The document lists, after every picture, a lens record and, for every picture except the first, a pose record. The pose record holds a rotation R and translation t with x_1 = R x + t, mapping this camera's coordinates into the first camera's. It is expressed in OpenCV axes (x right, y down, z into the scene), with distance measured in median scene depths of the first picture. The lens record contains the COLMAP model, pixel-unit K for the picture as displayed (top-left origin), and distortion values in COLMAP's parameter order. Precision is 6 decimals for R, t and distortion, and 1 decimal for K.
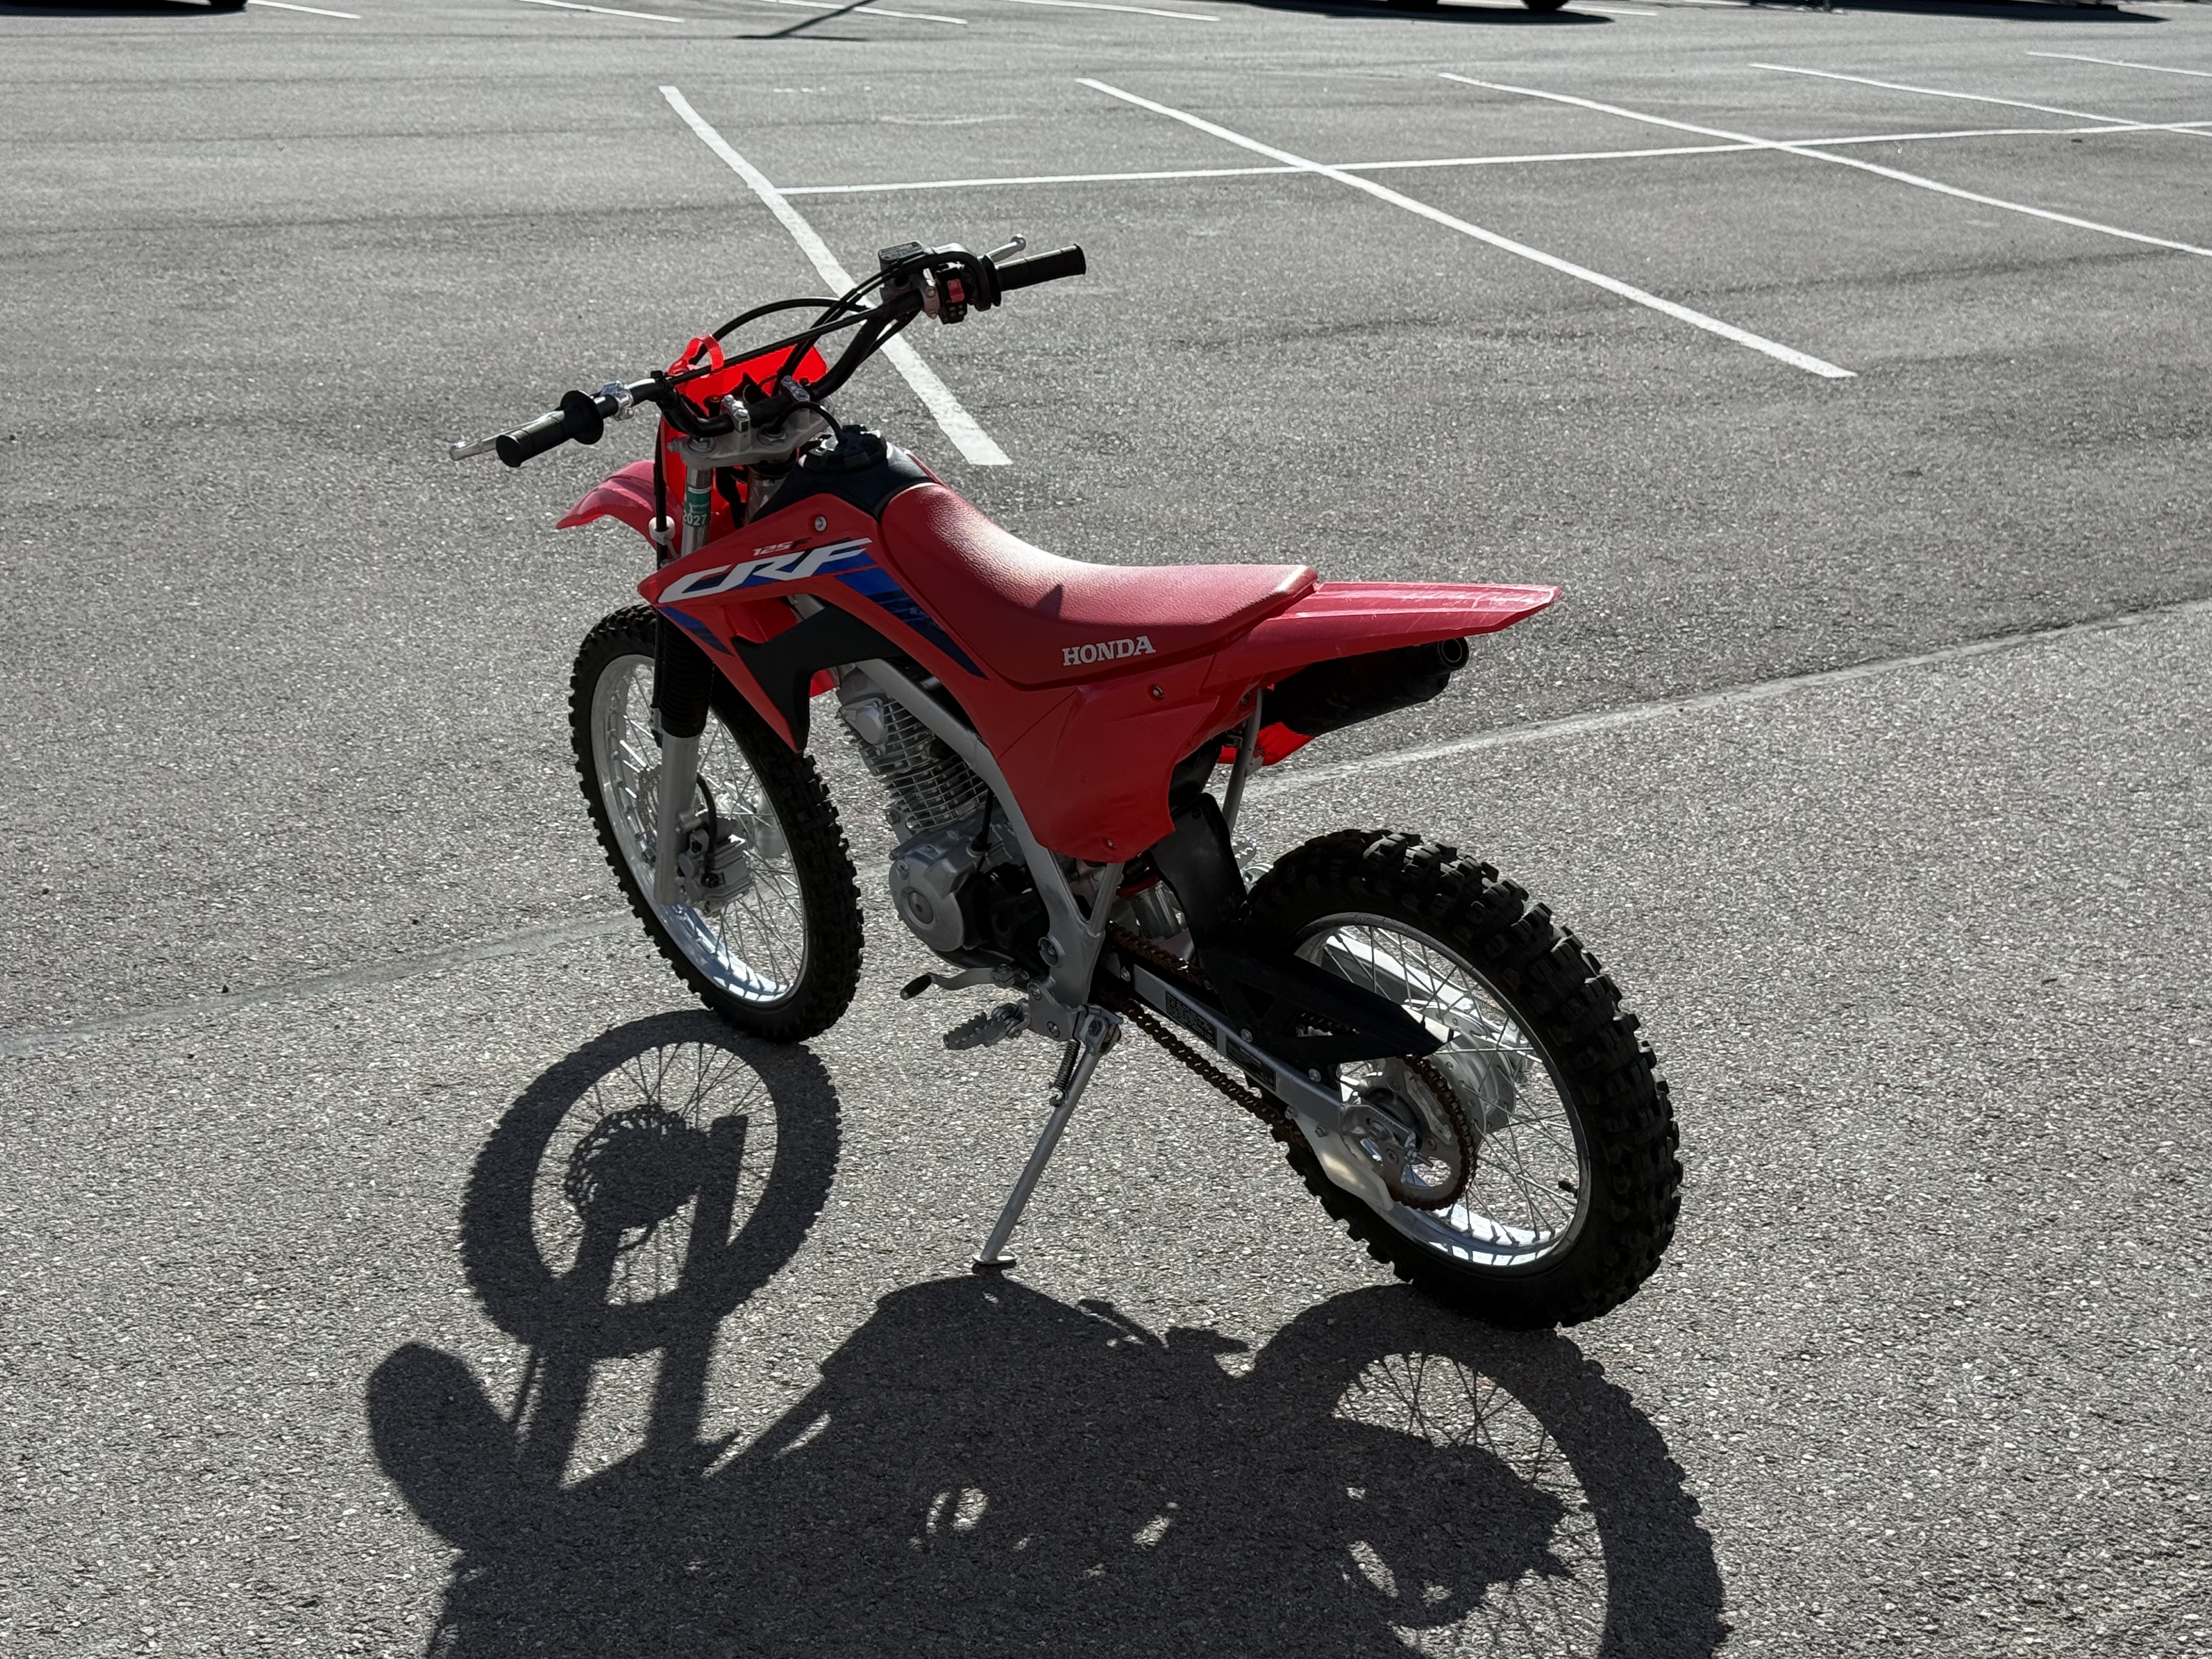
lens RADIAL K [[3181.5, 0, 1106.0], [0, 3181.5, 829.5], [0, 0, 1]] dist [0.150350, -0.023580]
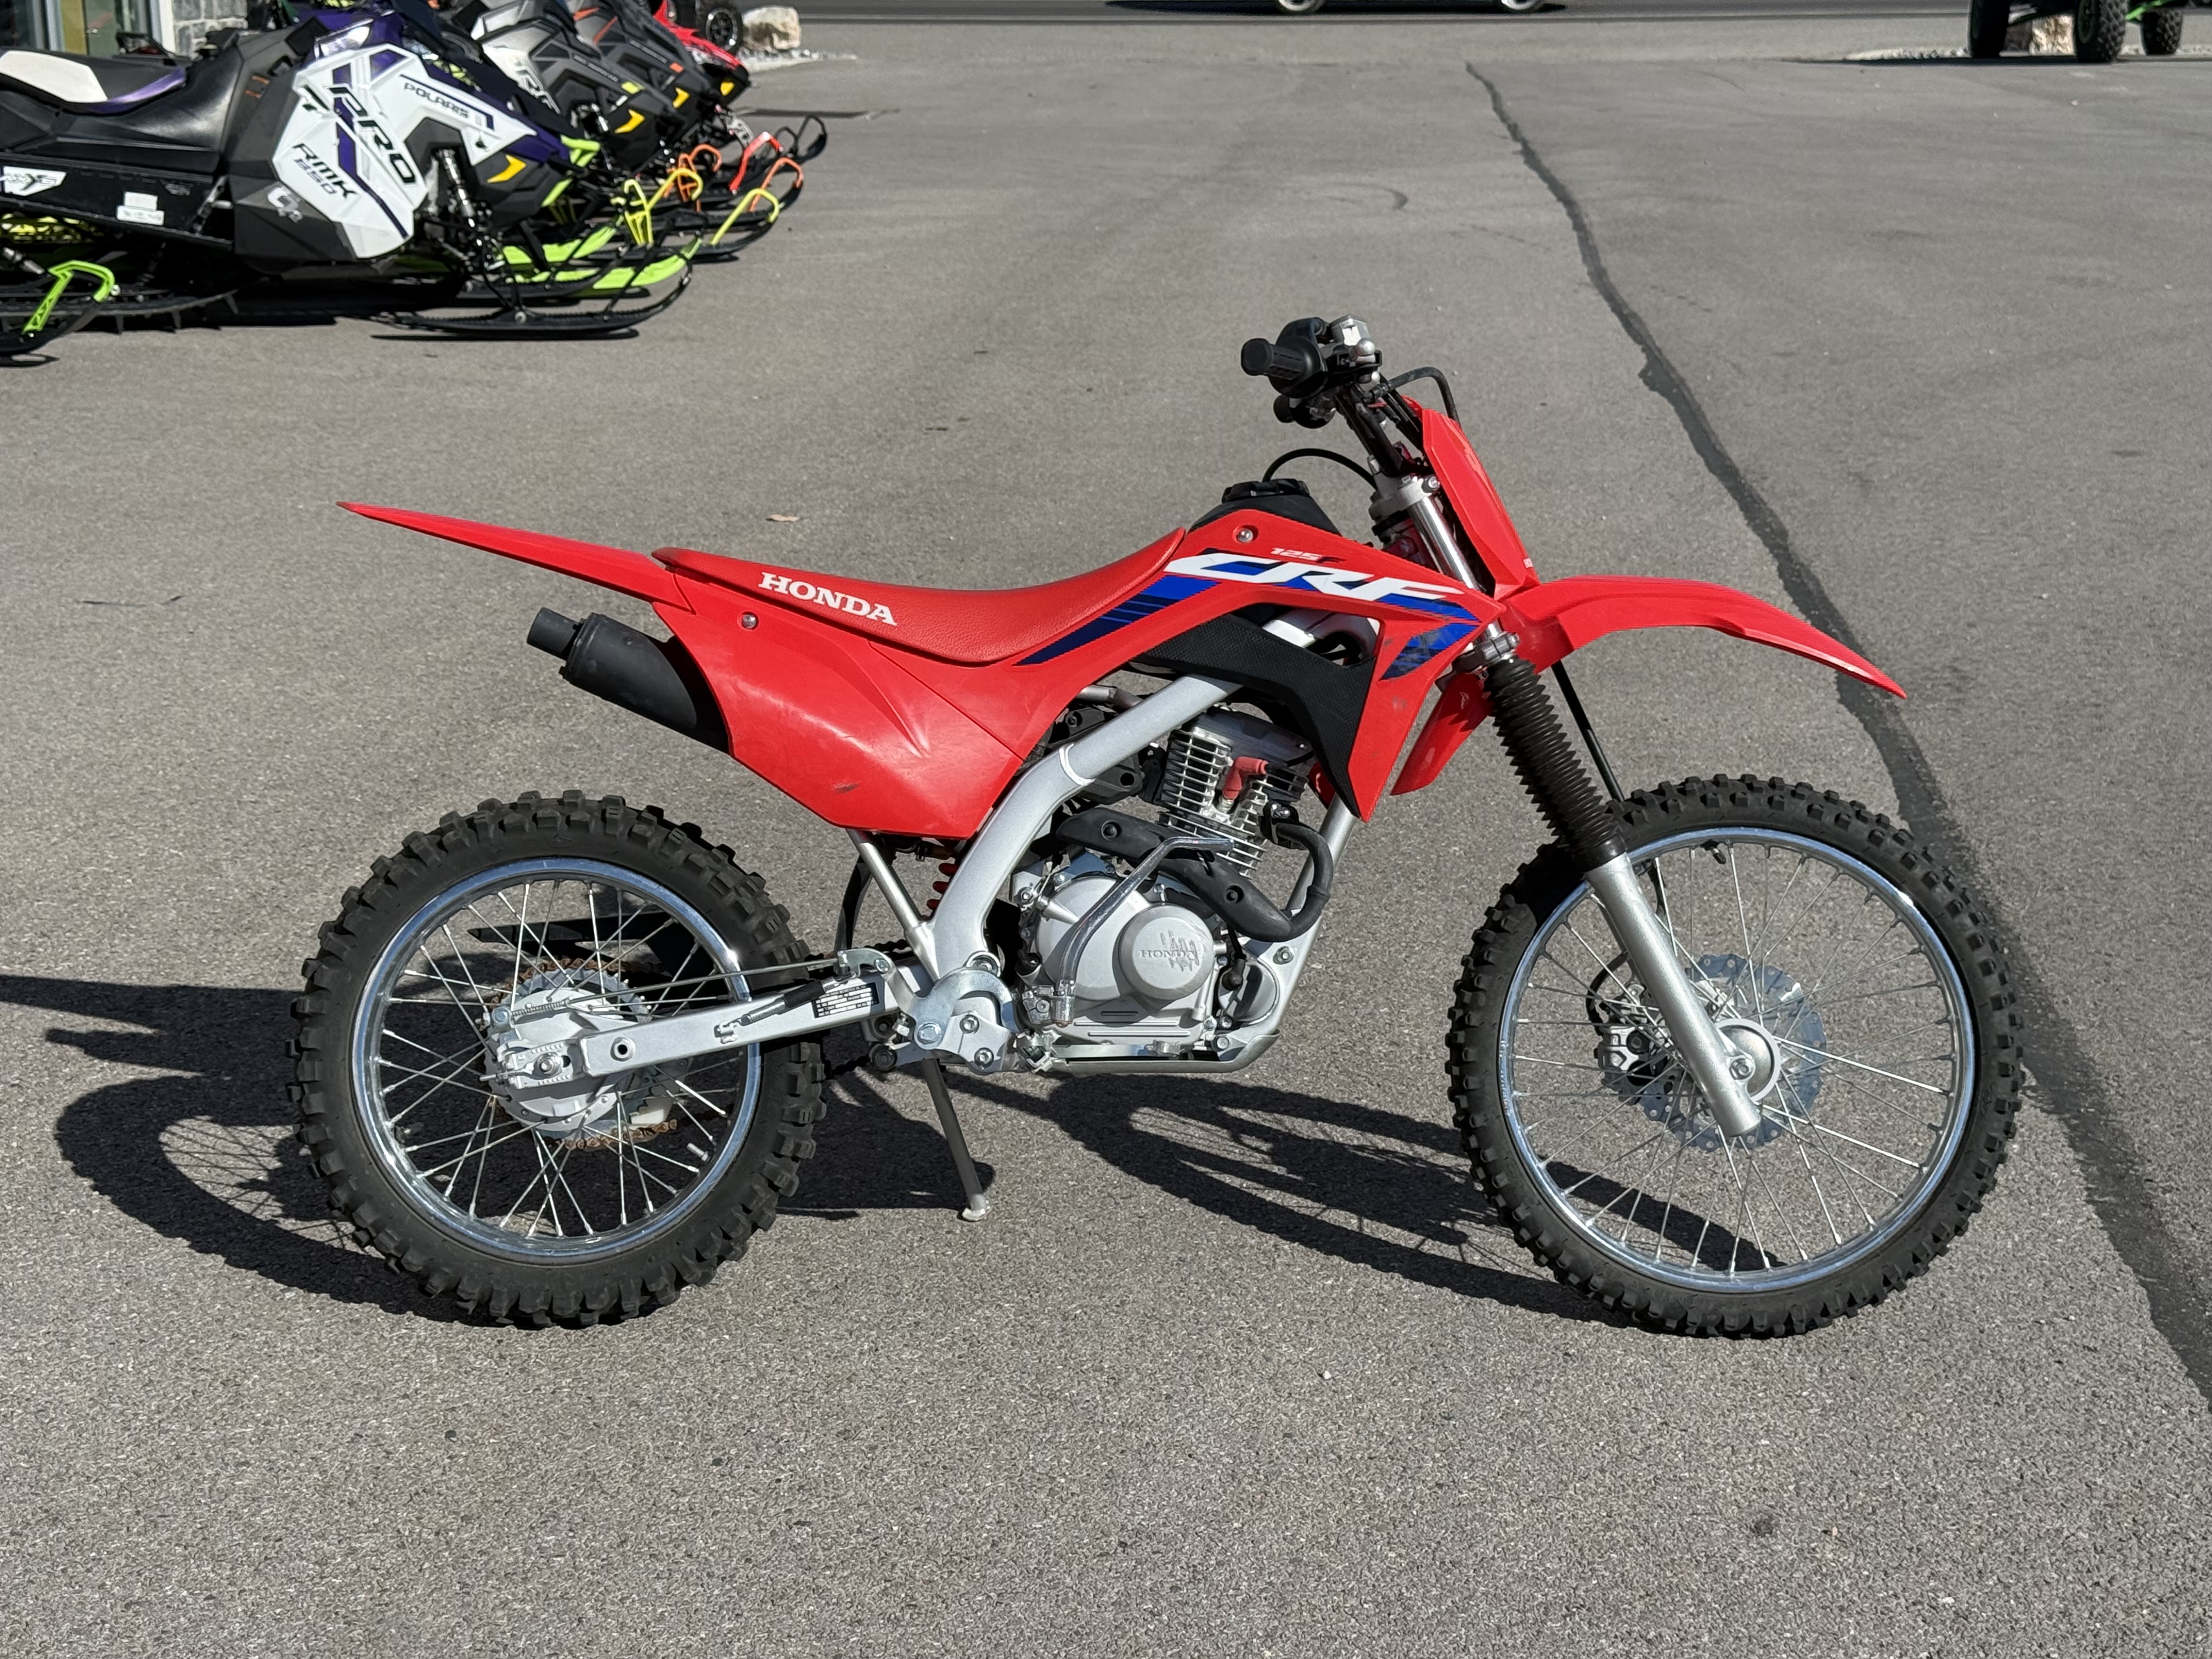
lens RADIAL K [[3181.5, 0, 1106.0], [0, 3181.5, 829.5], [0, 0, 1]] dist [0.150350, -0.023580]
pose [[-0.664571, 0.194177, -0.721554, 0.674462], [-0.224837, 0.868930, 0.440918, -0.450873], [0.712597, 0.455253, -0.533808, 1.537931]]
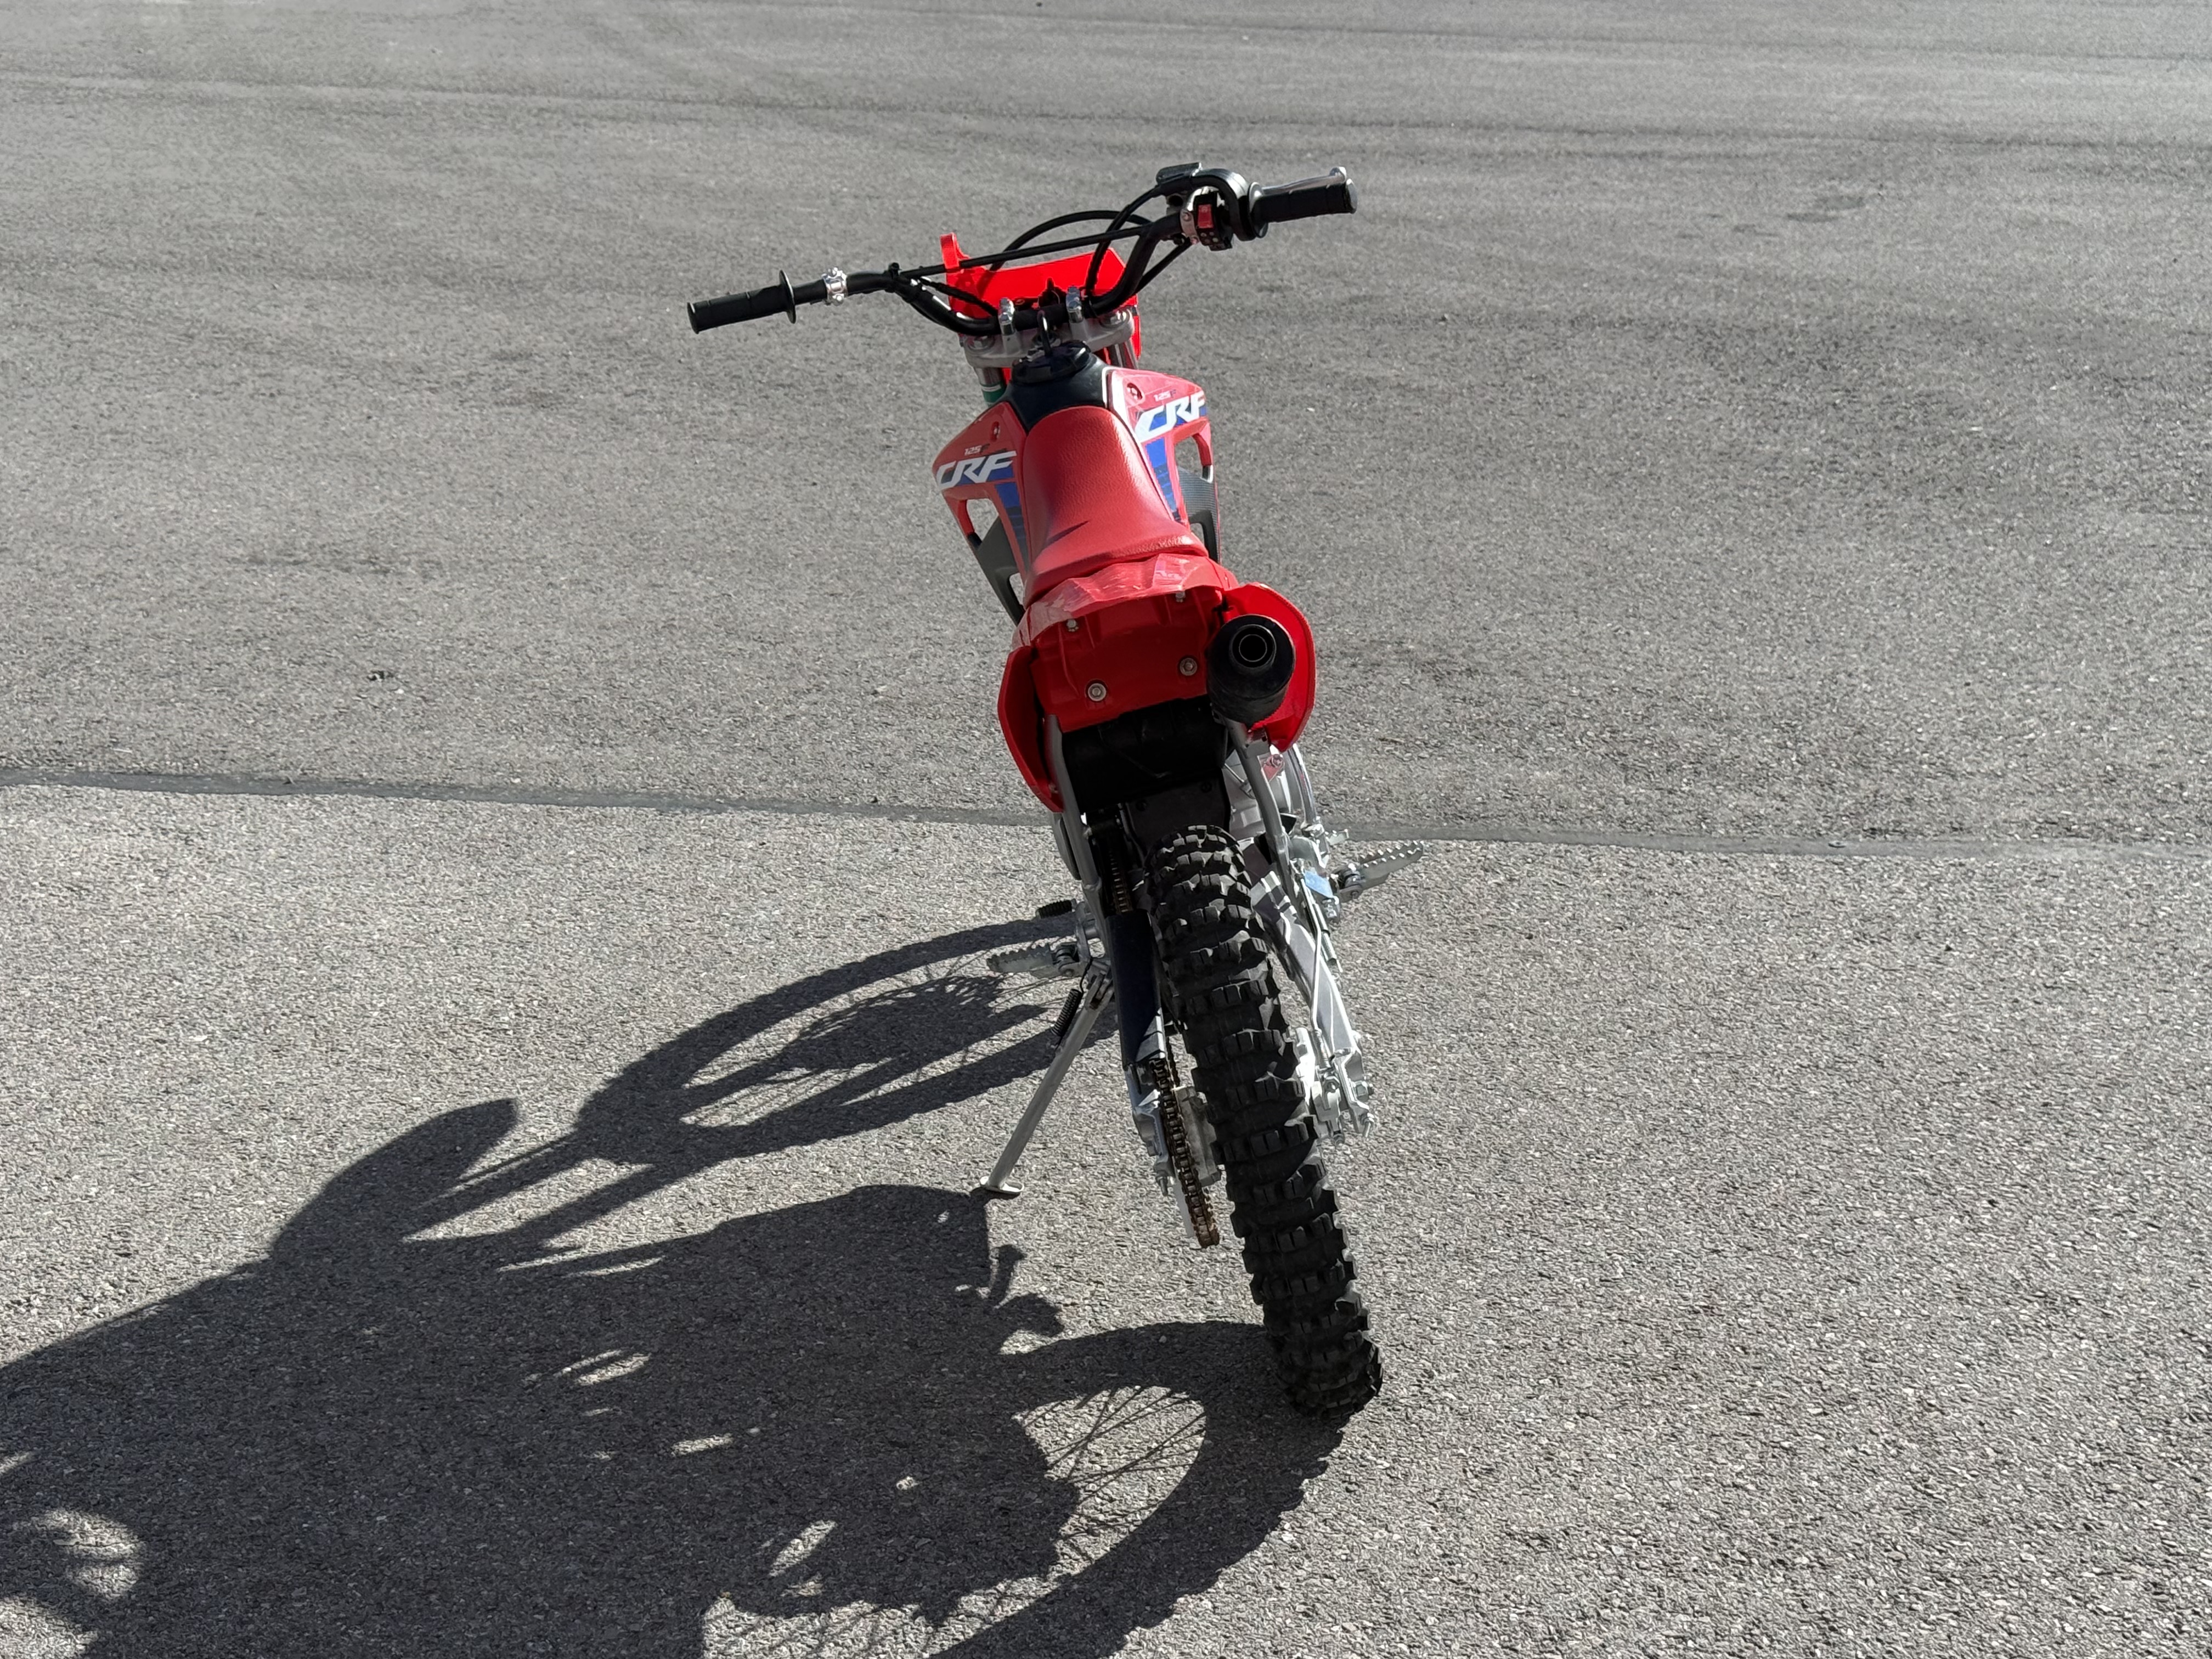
lens RADIAL K [[3181.5, 0, 1106.0], [0, 3181.5, 829.5], [0, 0, 1]] dist [0.150350, -0.023580]
pose [[0.766199, 0.212759, -0.606360, 0.570002], [-0.197382, 0.975904, 0.093011, -0.073120], [0.611538, 0.048419, 0.789732, 0.229942]]
